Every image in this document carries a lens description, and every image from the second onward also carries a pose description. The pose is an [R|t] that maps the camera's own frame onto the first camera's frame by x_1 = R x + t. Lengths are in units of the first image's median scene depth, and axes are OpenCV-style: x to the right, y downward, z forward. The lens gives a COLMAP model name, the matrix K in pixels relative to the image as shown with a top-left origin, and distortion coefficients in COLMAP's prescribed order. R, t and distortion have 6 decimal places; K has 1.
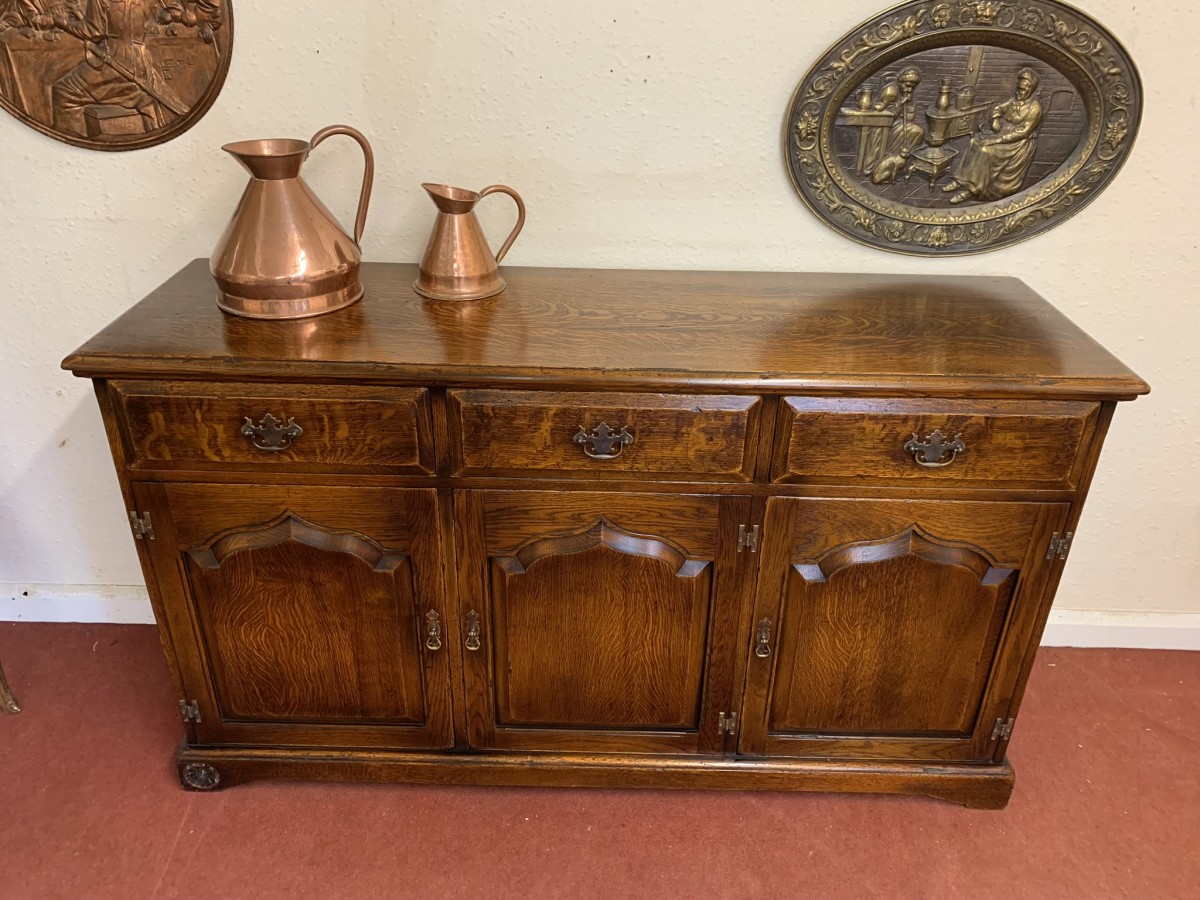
lens RADIAL K [[917.9, 0, 602.0], [0, 917.9, 434.9], [0, 0, 1]] dist [0.008595, -0.001997]
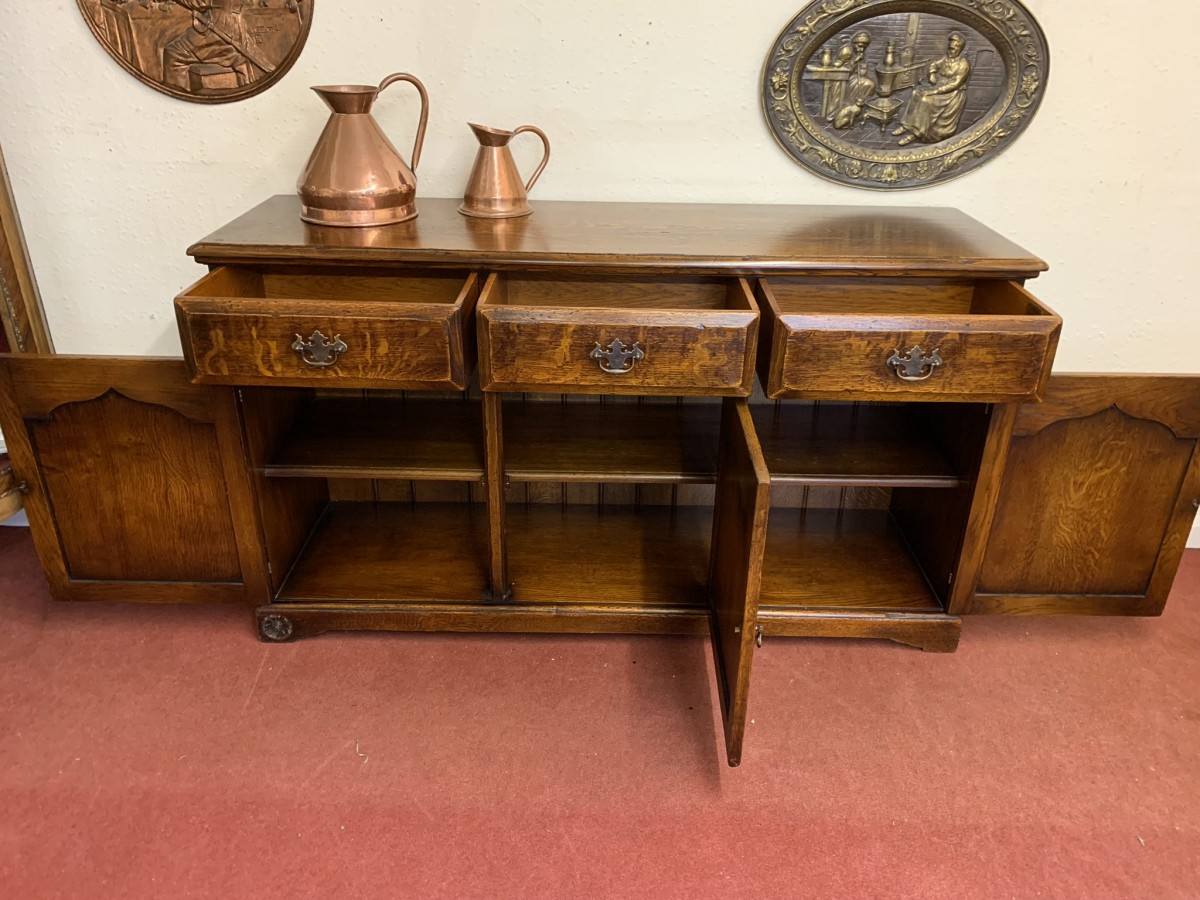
lens RADIAL K [[921.5, 0, 609.3], [0, 921.5, 443.8], [0, 0, 1]] dist [0.006624, 0.000917]
pose [[0.999934, -0.006463, 0.009529, -0.019599], [0.006836, 0.999192, -0.039599, 0.200577], [-0.009265, 0.039662, 0.999170, -0.214002]]
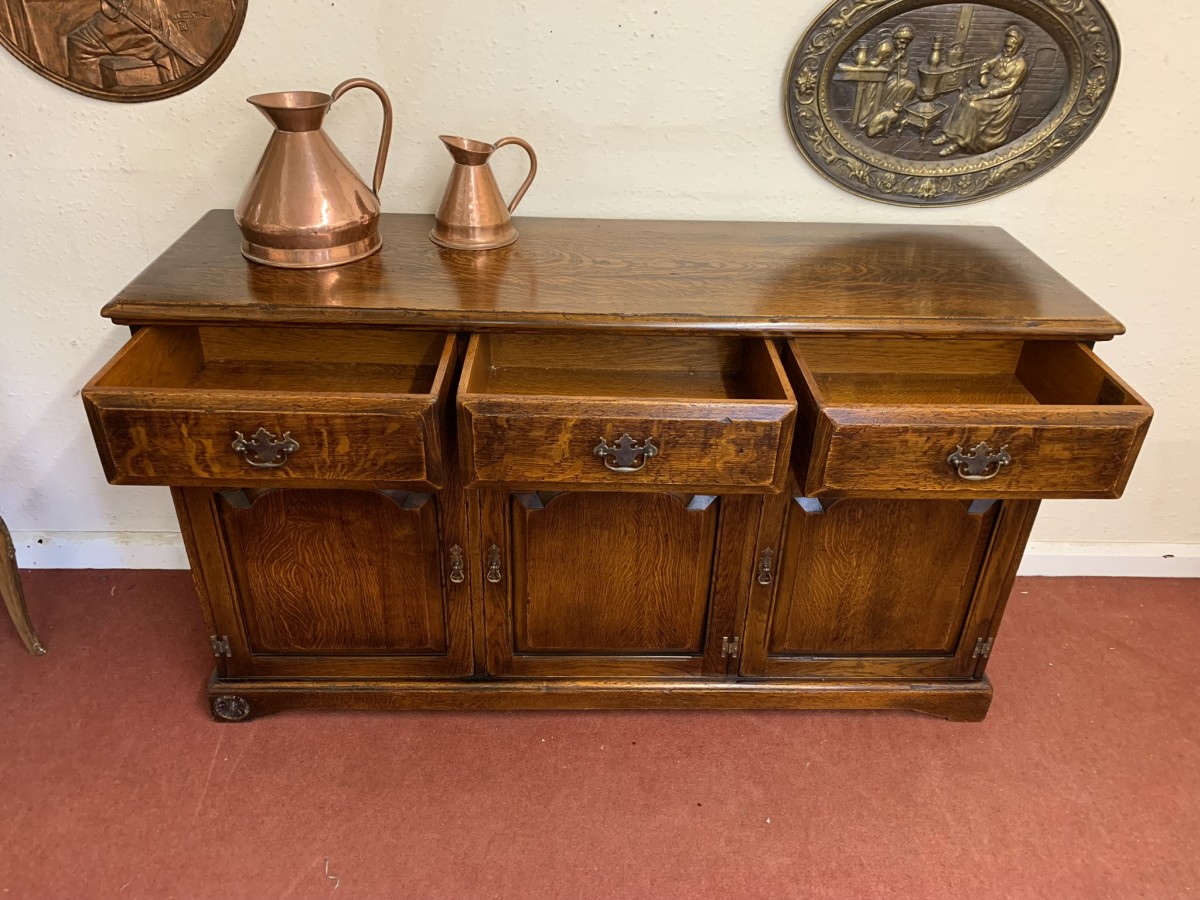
lens RADIAL K [[916.8, 0, 606.2], [0, 916.8, 433.8], [0, 0, 1]] dist [0.012263, -0.008546]
pose [[0.999115, -0.010615, 0.040693, -0.051917], [0.008660, 0.998814, 0.047911, 0.013058], [-0.041153, -0.047516, 0.998022, -0.053354]]
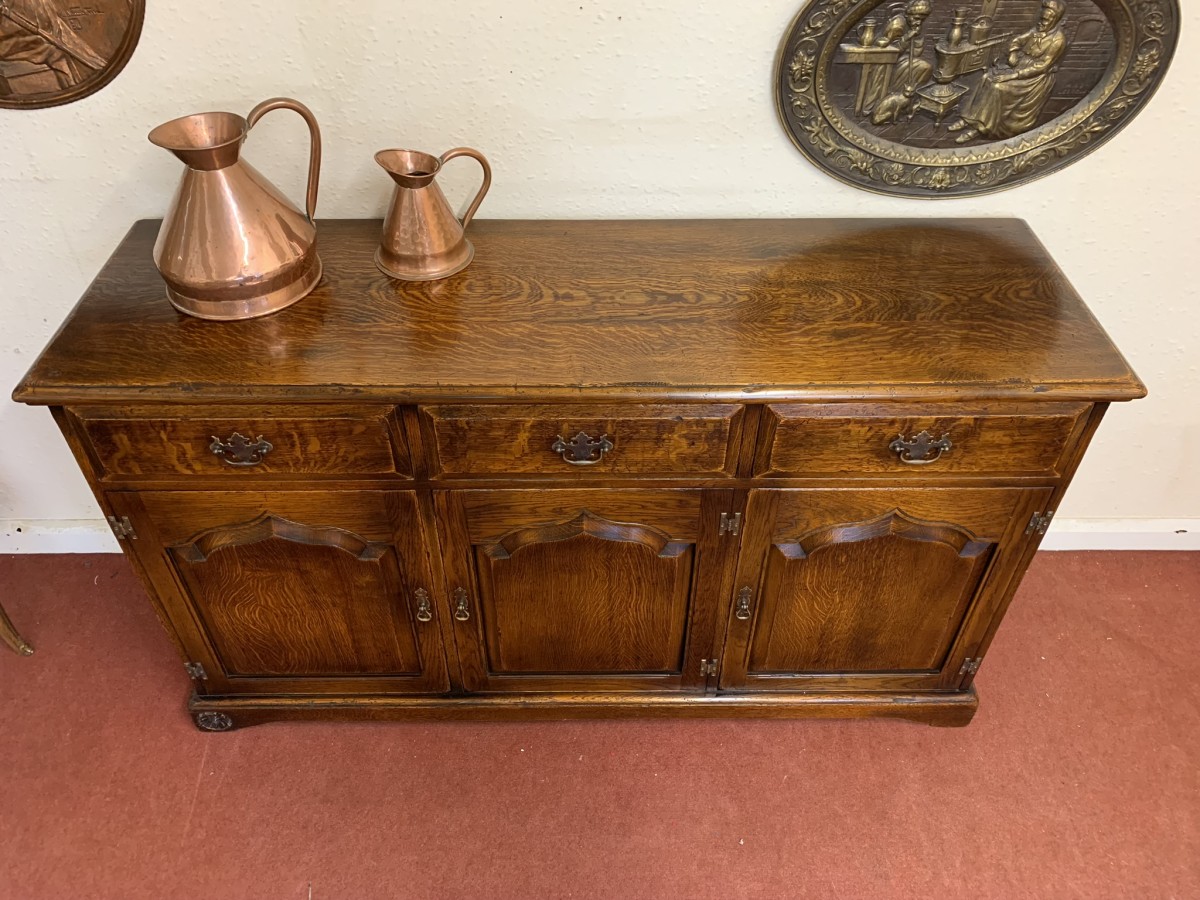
lens RADIAL K [[917.2, 0, 596.9], [0, 917.2, 434.0], [0, 0, 1]] dist [0.010393, -0.006342]
pose [[0.999668, -0.025590, 0.002899, 0.012692], [0.024135, 0.970155, 0.241280, -0.212691], [-0.008986, -0.241130, 0.970451, 0.049267]]
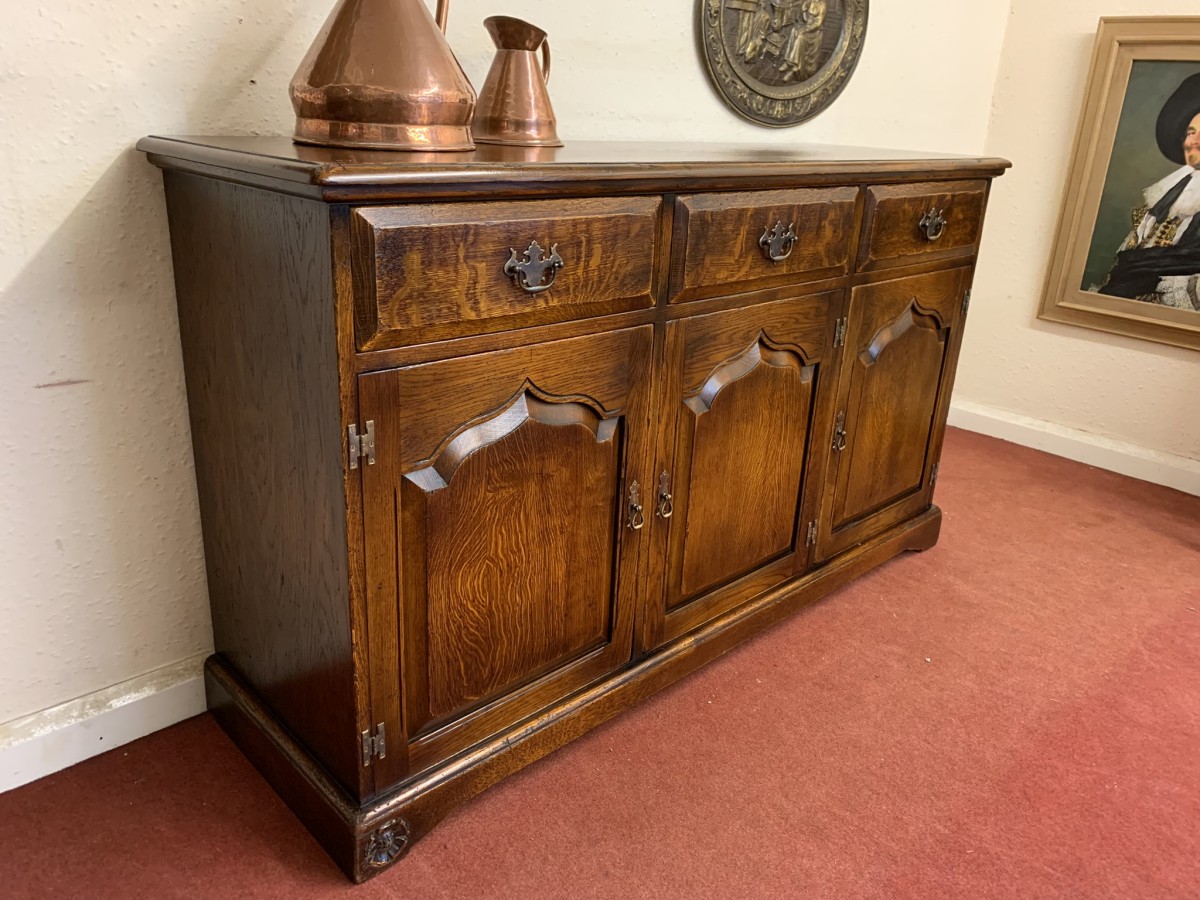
lens RADIAL K [[910.1, 0, 599.6], [0, 910.1, 435.1], [0, 0, 1]] dist [0.054686, -0.065098]
pose [[0.715176, -0.225483, 0.661575, -0.769065], [0.301130, 0.953583, -0.000520, 0.135823], [-0.630749, 0.199591, 0.749879, 0.343228]]
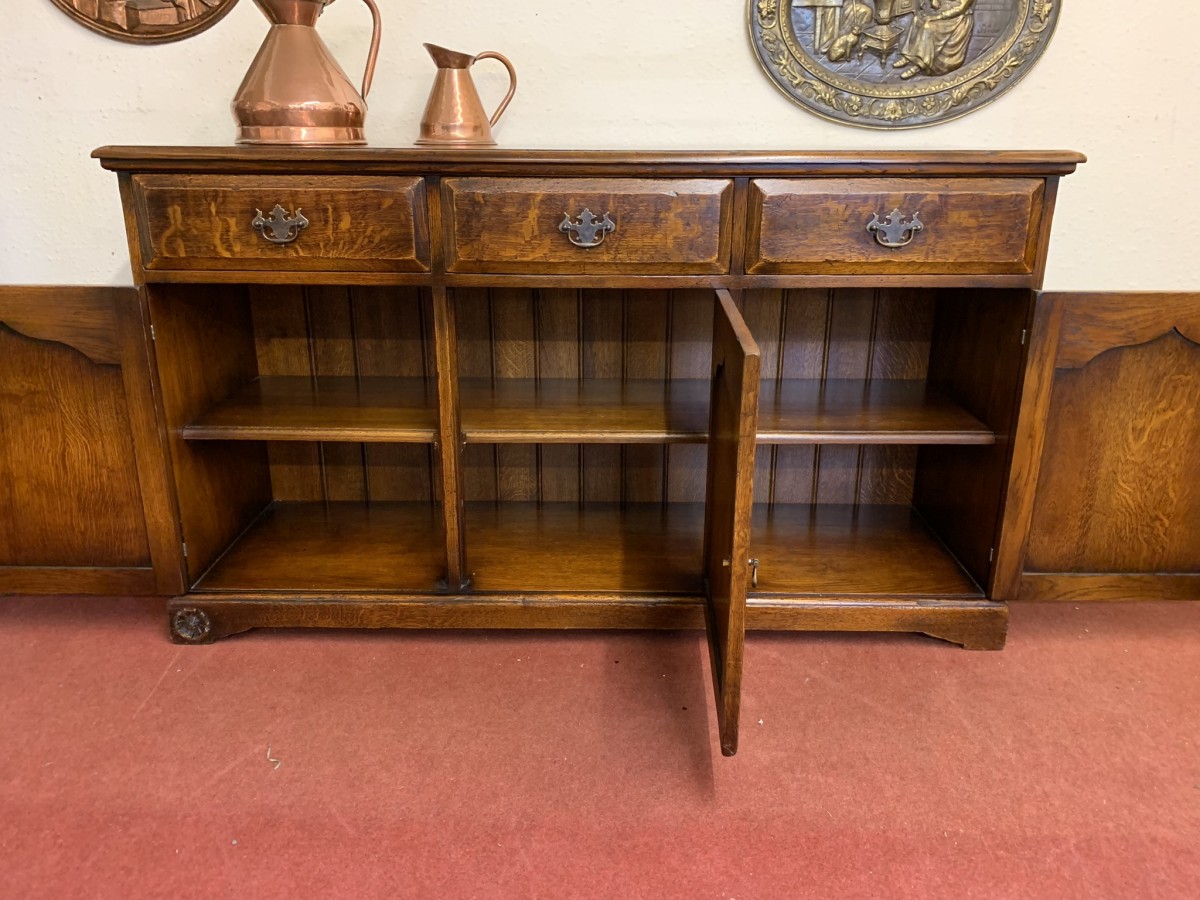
lens RADIAL K [[920.2, 0, 603.7], [0, 920.2, 433.2], [0, 0, 1]] dist [0.004724, 0.001743]
pose [[0.999862, -0.016589, -0.000869, 0.015616], [0.016169, 0.983862, -0.178195, 0.381651], [0.003811, 0.178157, 0.983995, -0.016750]]
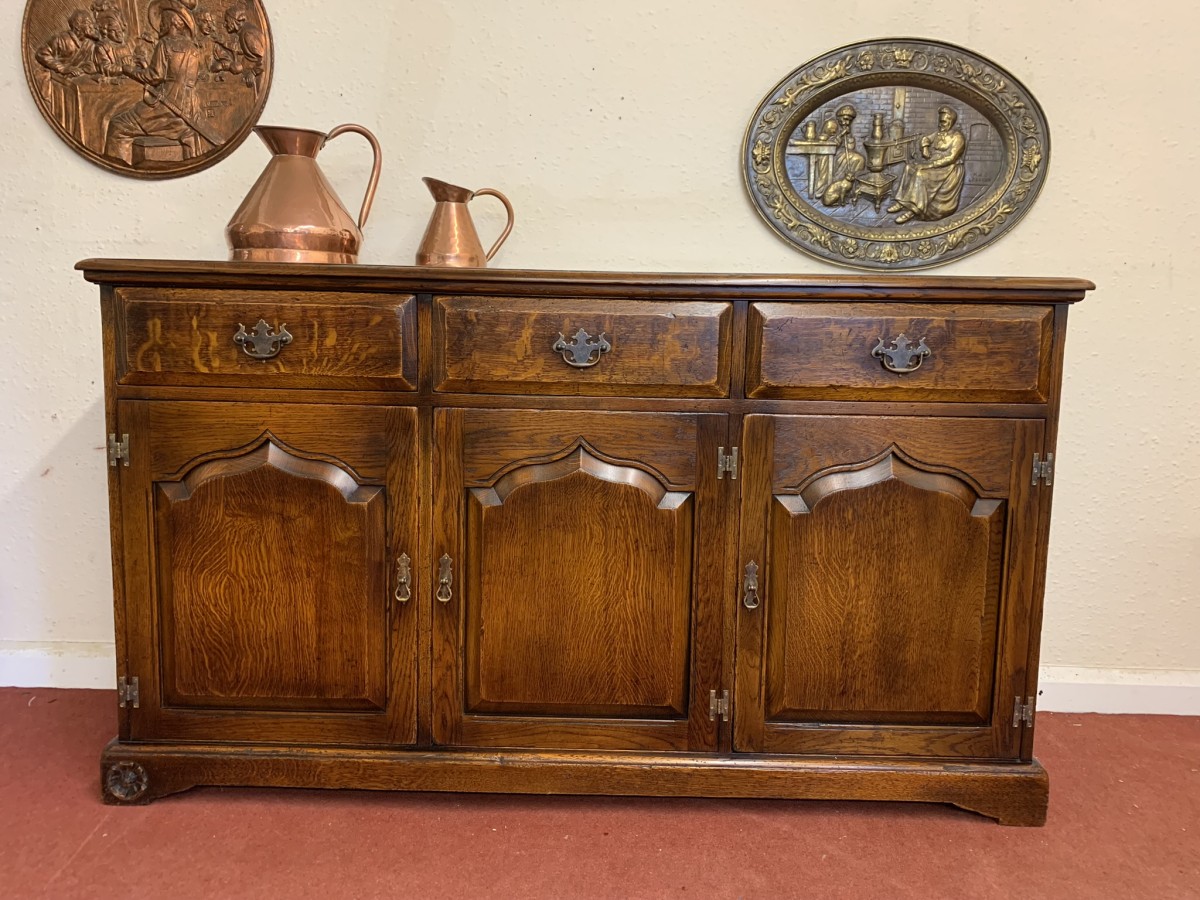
lens RADIAL K [[918.3, 0, 594.9], [0, 918.3, 436.6], [0, 0, 1]] dist [0.007580, -0.000723]
pose [[0.999996, -0.000750, 0.002556, 0.011915], [0.001628, 0.931616, -0.363440, 0.417065], [-0.002109, 0.363443, 0.931614, 0.061442]]
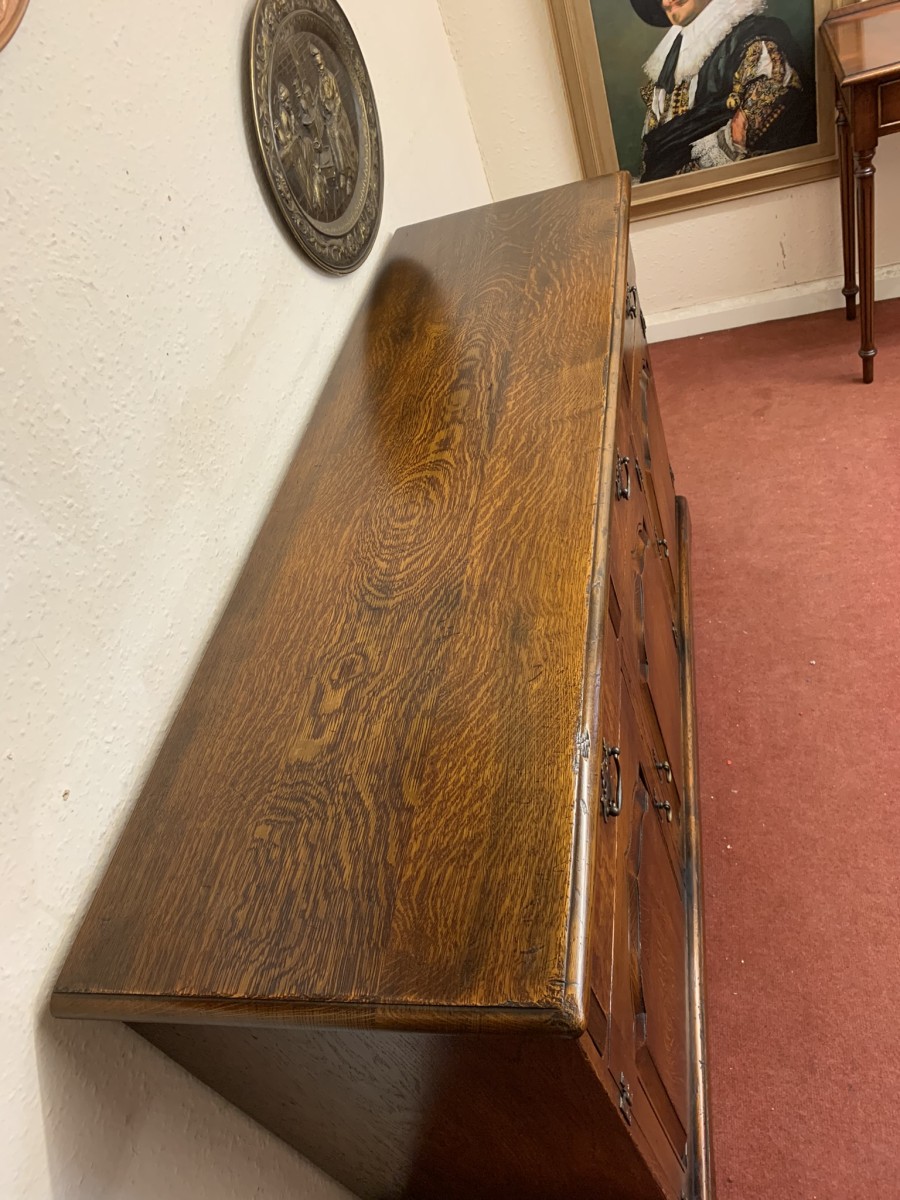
lens RADIAL K [[921.2, 0, 456.3], [0, 921.2, 594.6], [0, 0, 1]] dist [0.010399, -0.004501]
pose [[0.136247, -0.722733, 0.677565, -0.638053], [0.715128, 0.545066, 0.437602, -0.394119], [-0.685587, 0.424923, 0.591110, 0.540947]]
